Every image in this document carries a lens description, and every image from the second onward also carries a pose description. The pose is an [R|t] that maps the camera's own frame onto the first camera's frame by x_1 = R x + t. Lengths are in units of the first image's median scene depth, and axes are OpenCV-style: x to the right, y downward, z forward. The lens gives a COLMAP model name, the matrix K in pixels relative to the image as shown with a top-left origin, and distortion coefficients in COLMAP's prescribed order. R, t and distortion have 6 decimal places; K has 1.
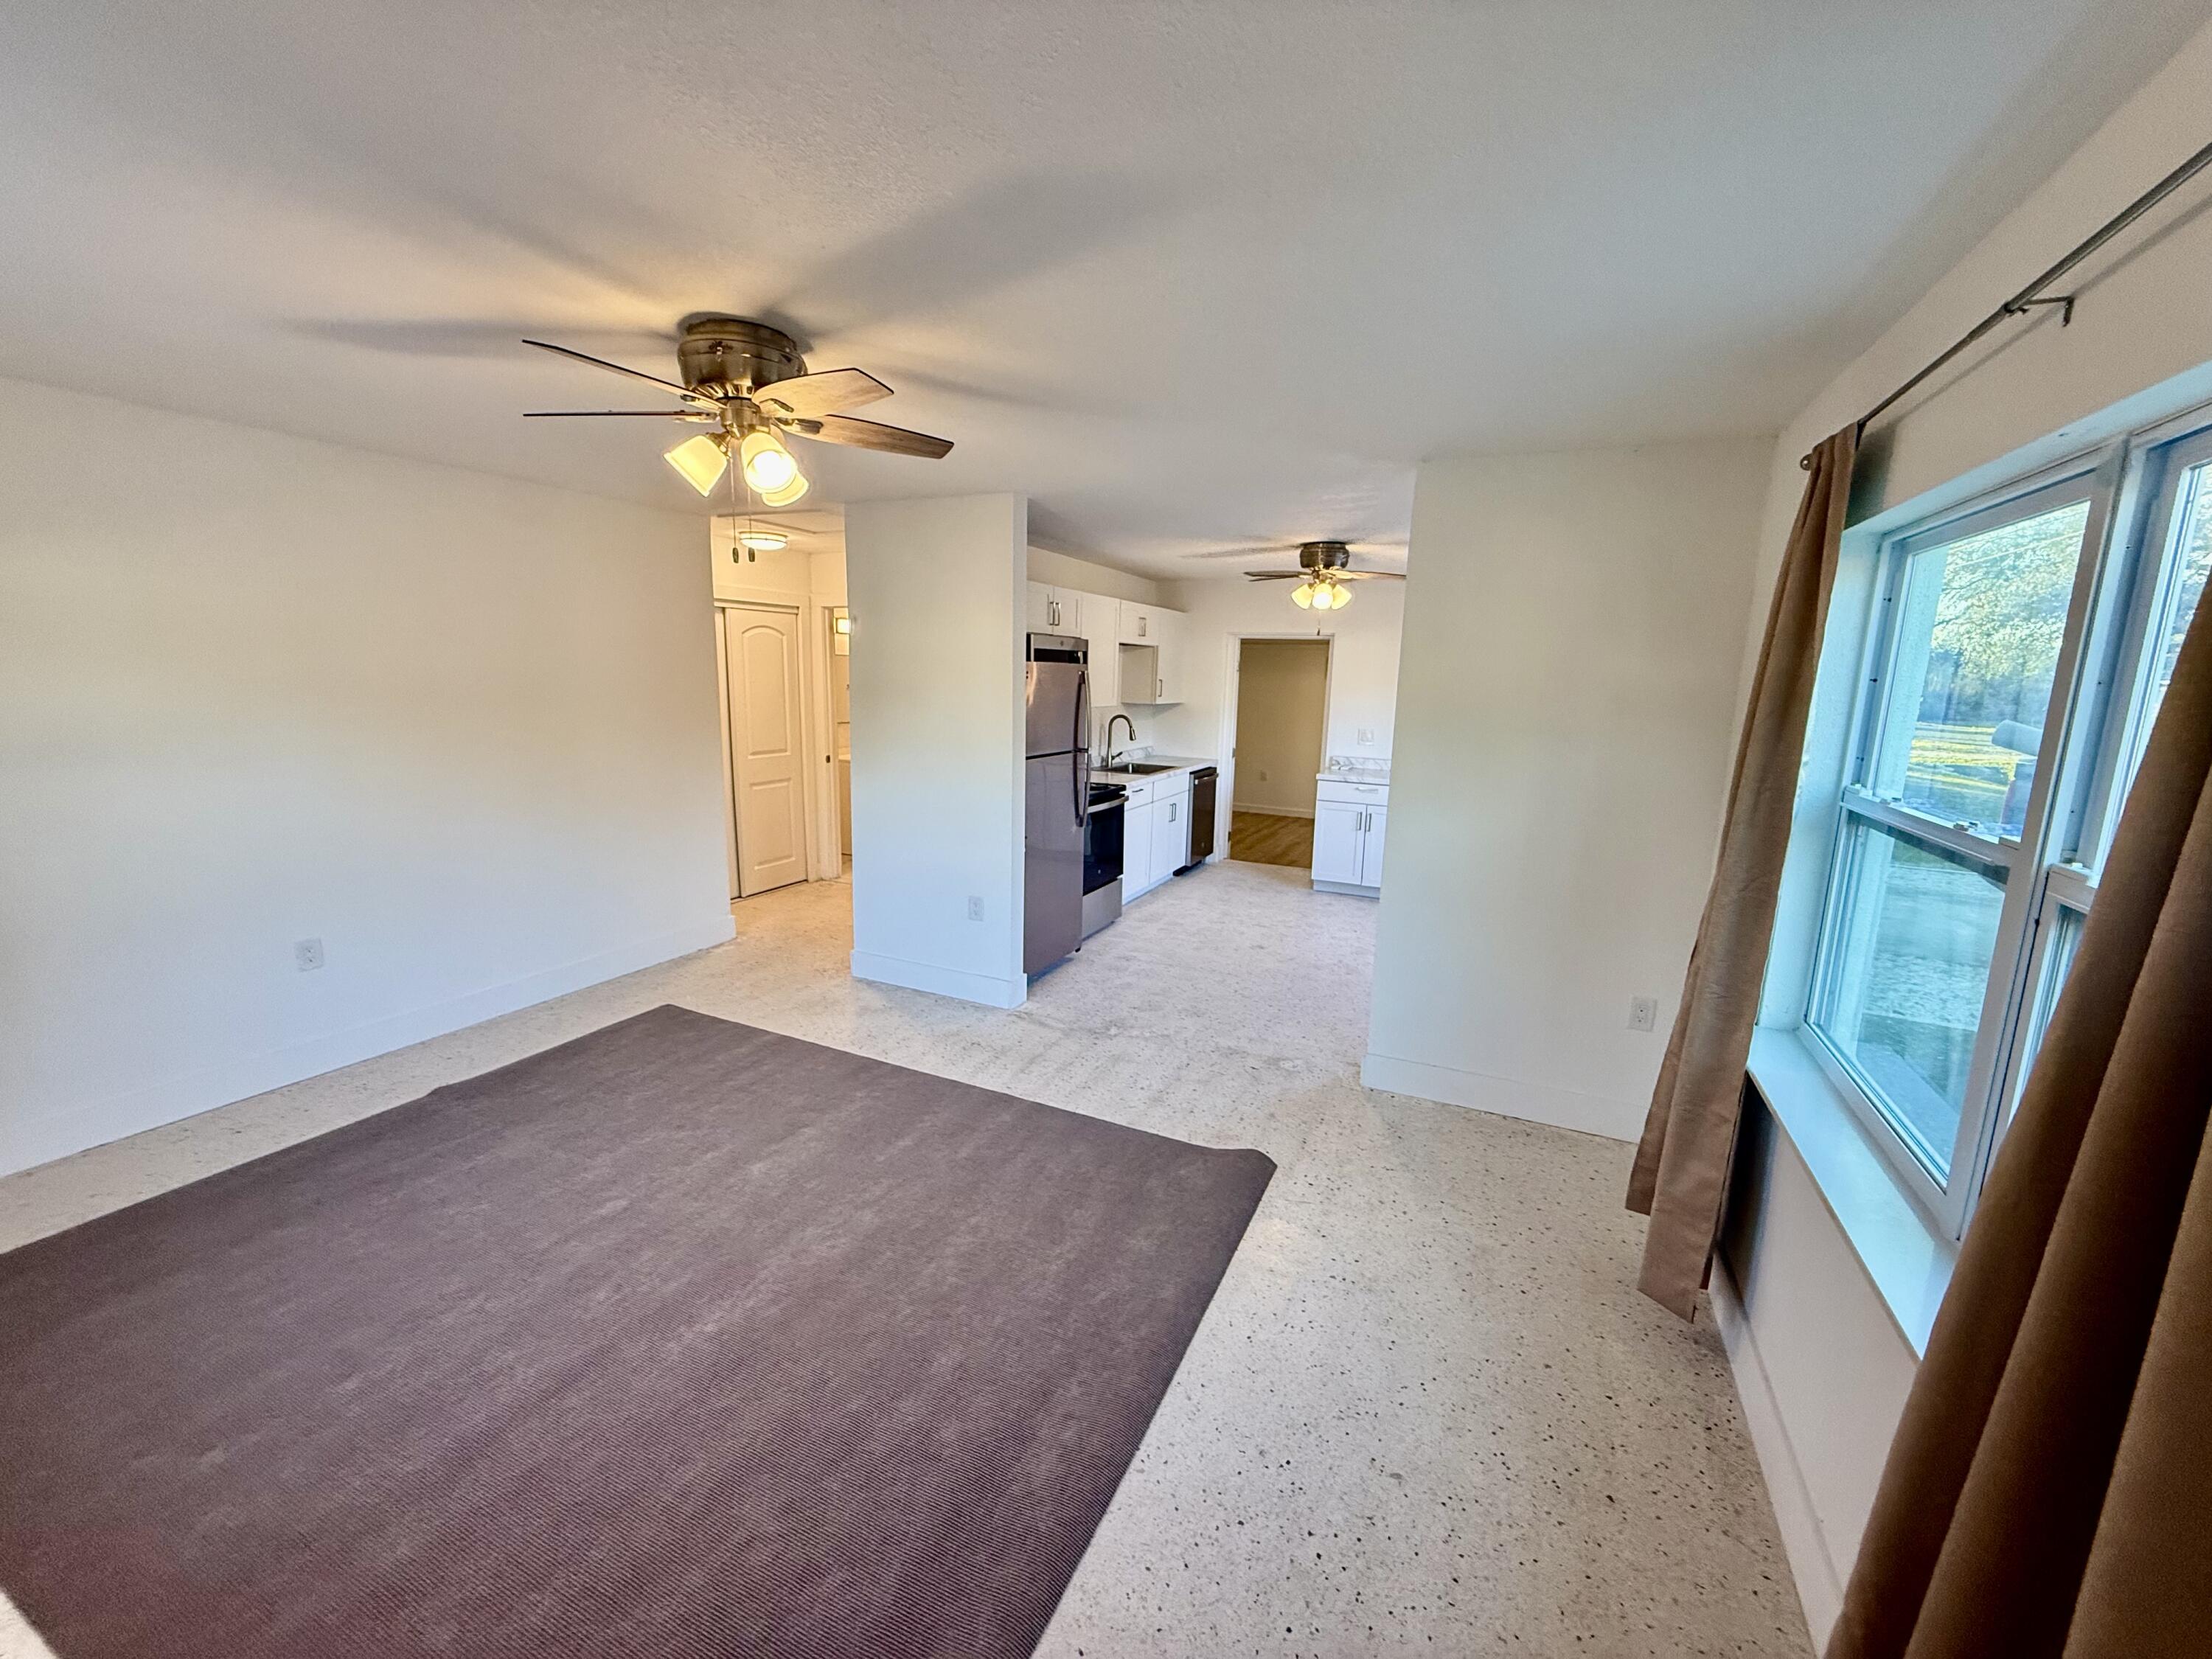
lens RADIAL K [[875.6, 0, 1103.6], [0, 875.6, 830.7], [0, 0, 1]] dist [-0.000738, 0.000225]
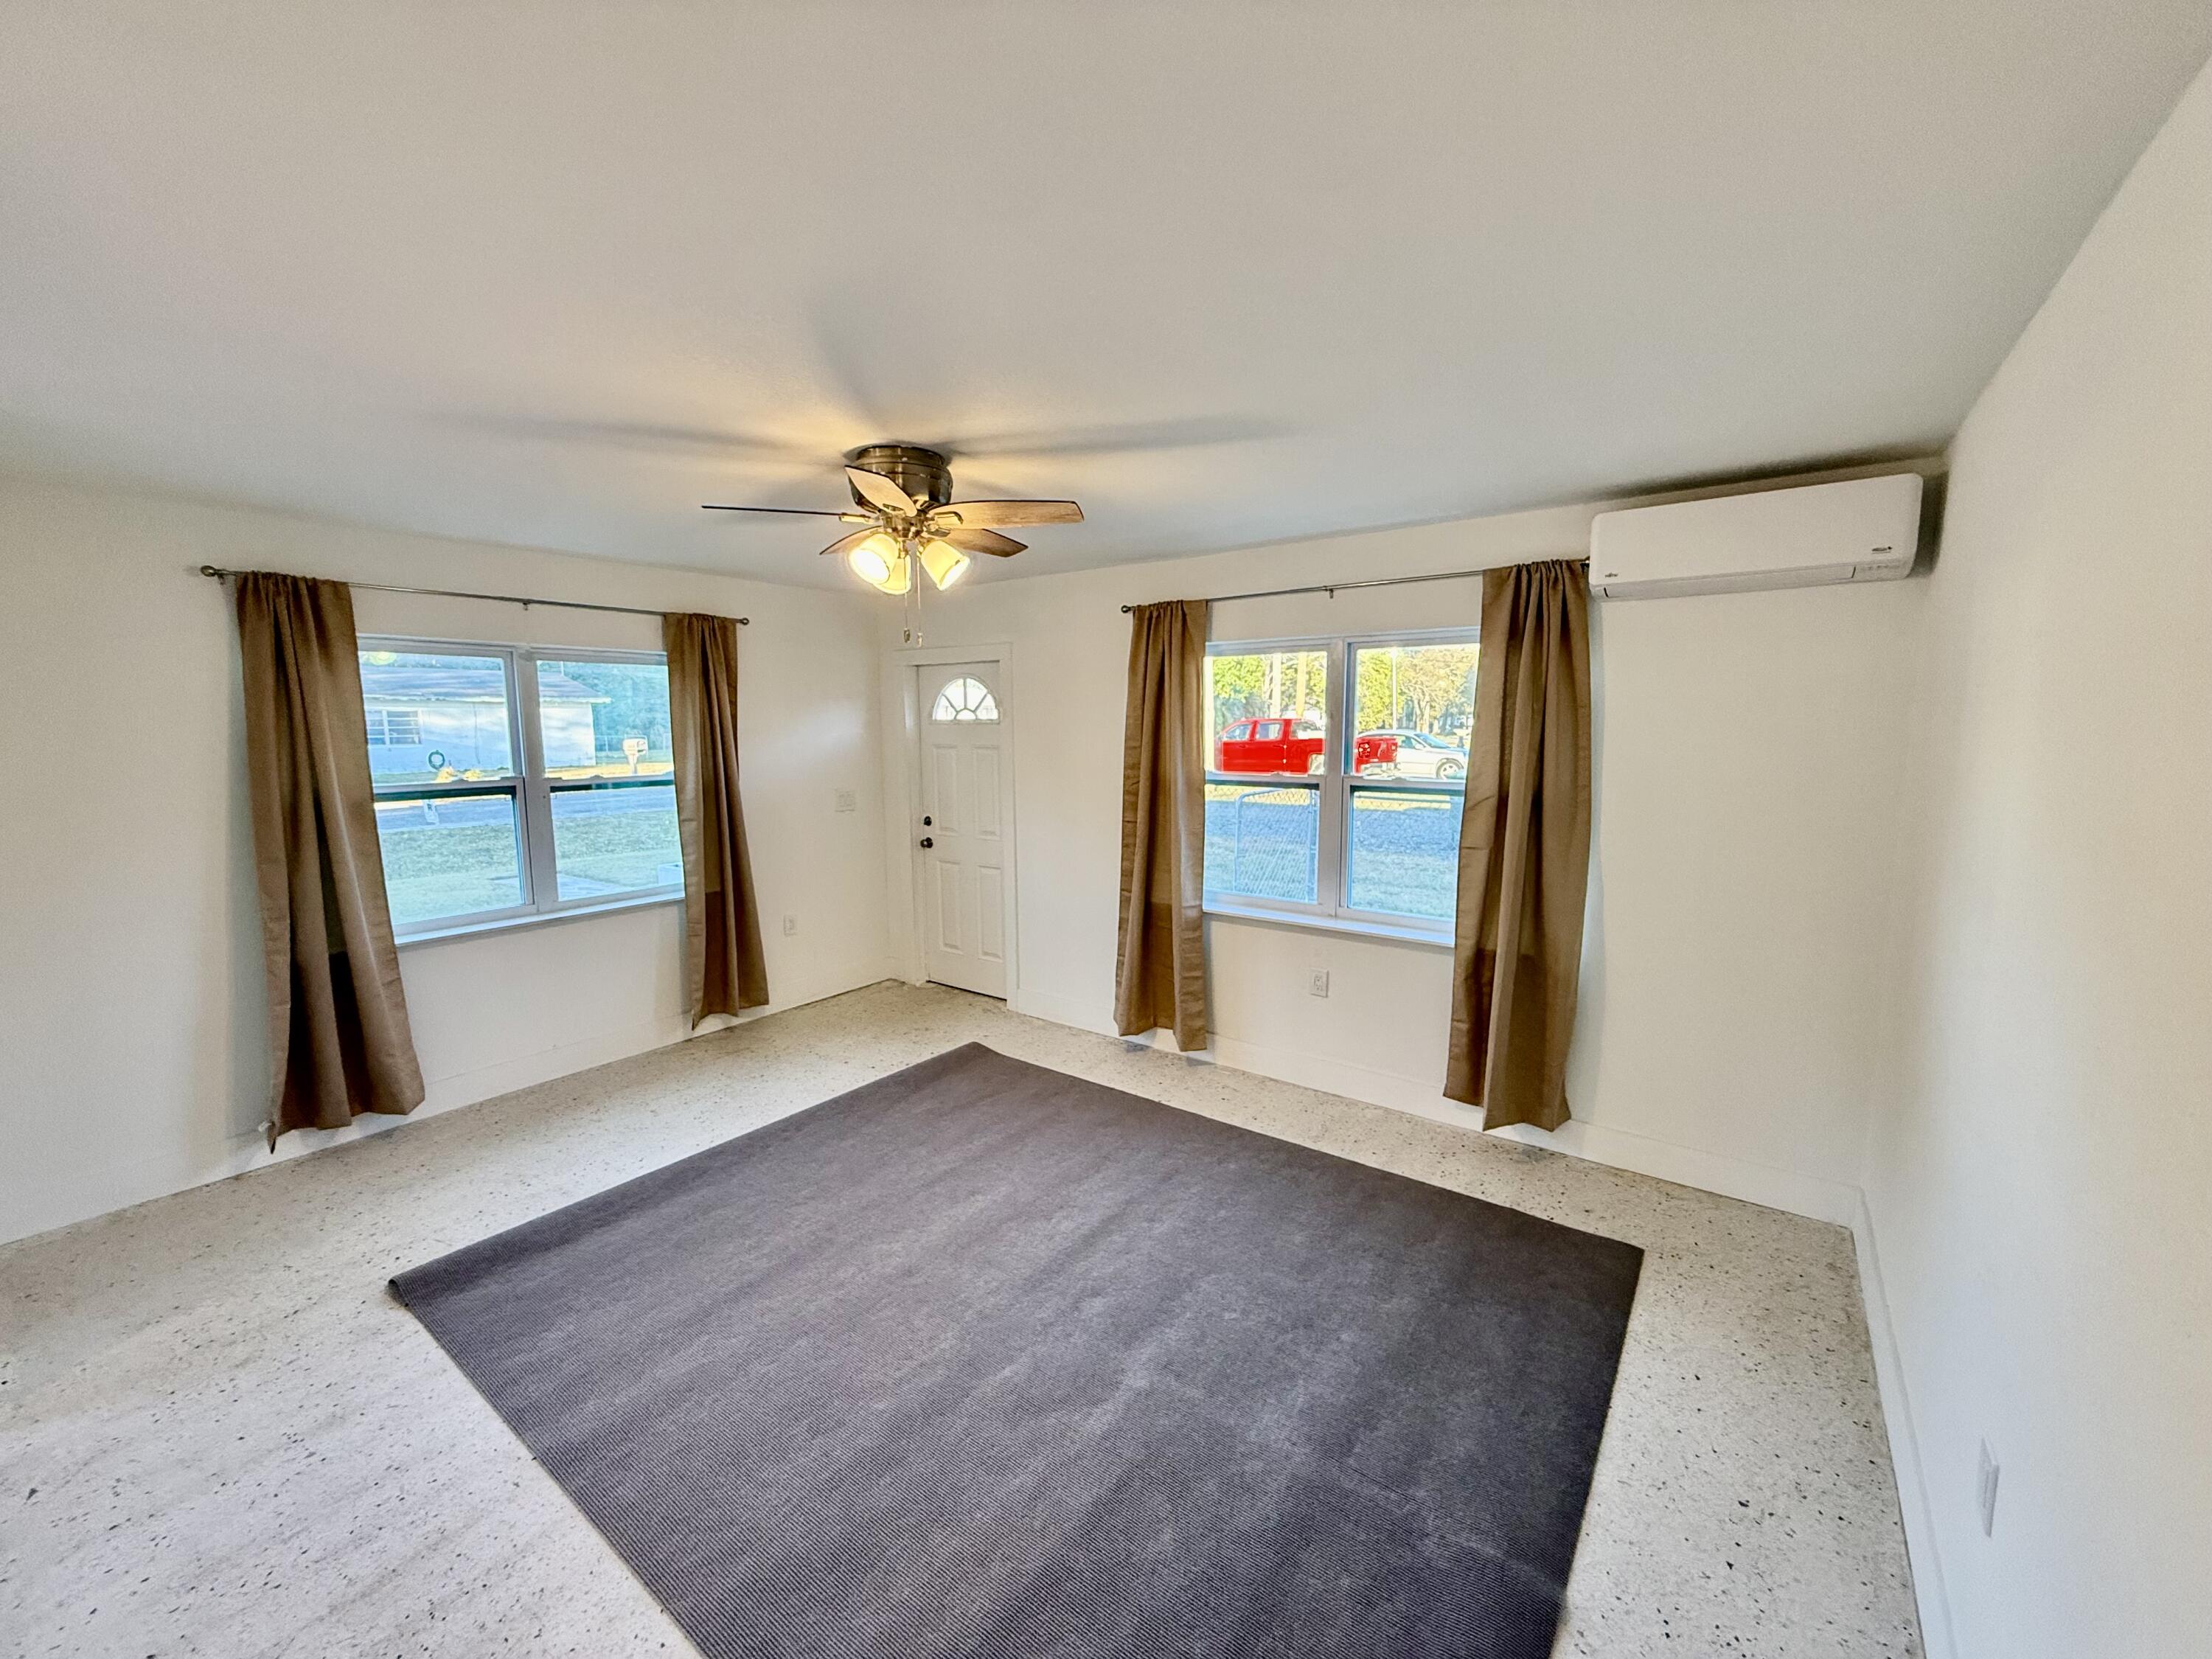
lens RADIAL K [[875.6, 0, 1103.6], [0, 875.6, 830.7], [0, 0, 1]] dist [-0.000738, 0.000225]
pose [[-0.981666, -0.041384, 0.186061, -0.335298], [0.016405, 0.954180, 0.298782, -0.154129], [-0.189901, 0.296356, -0.936008, 0.802301]]
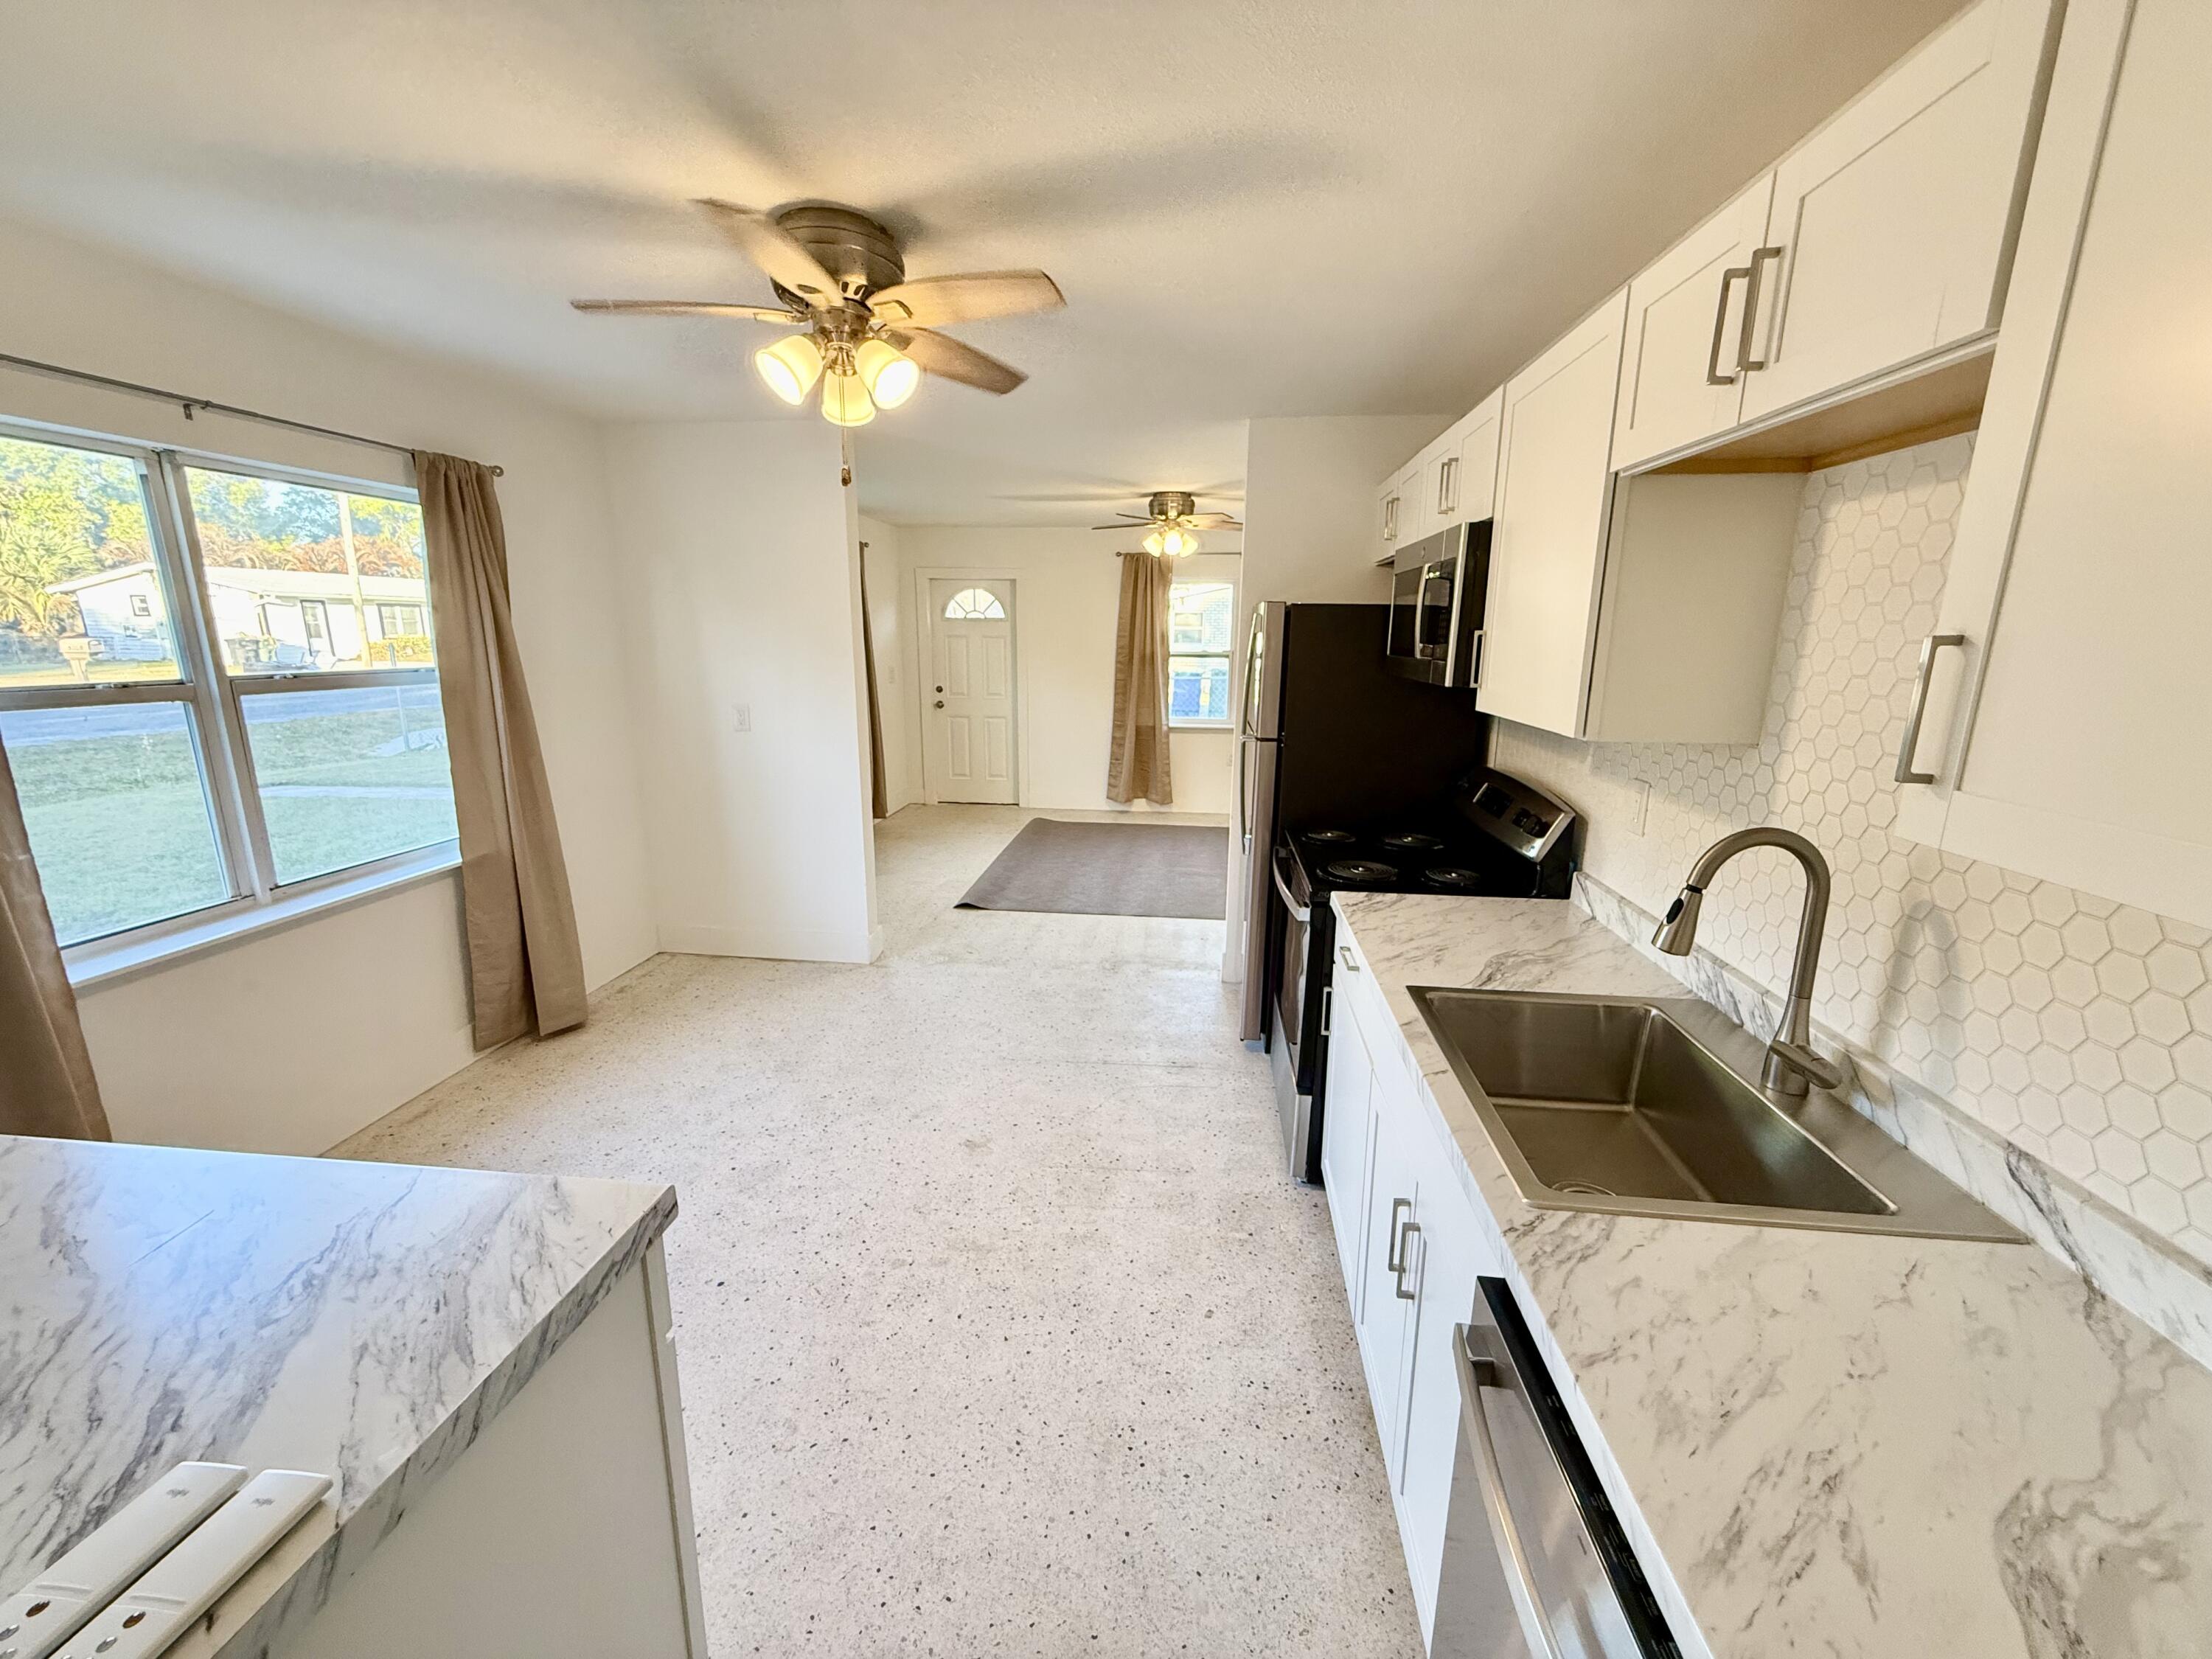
lens RADIAL K [[875.6, 0, 1103.6], [0, 875.6, 830.7], [0, 0, 1]] dist [-0.000738, 0.000225]
pose [[-0.942585, 0.047681, -0.330545, 0.247743], [-0.086088, 0.921617, 0.378432, -0.219672], [0.322679, 0.385160, -0.864598, 1.296816]]
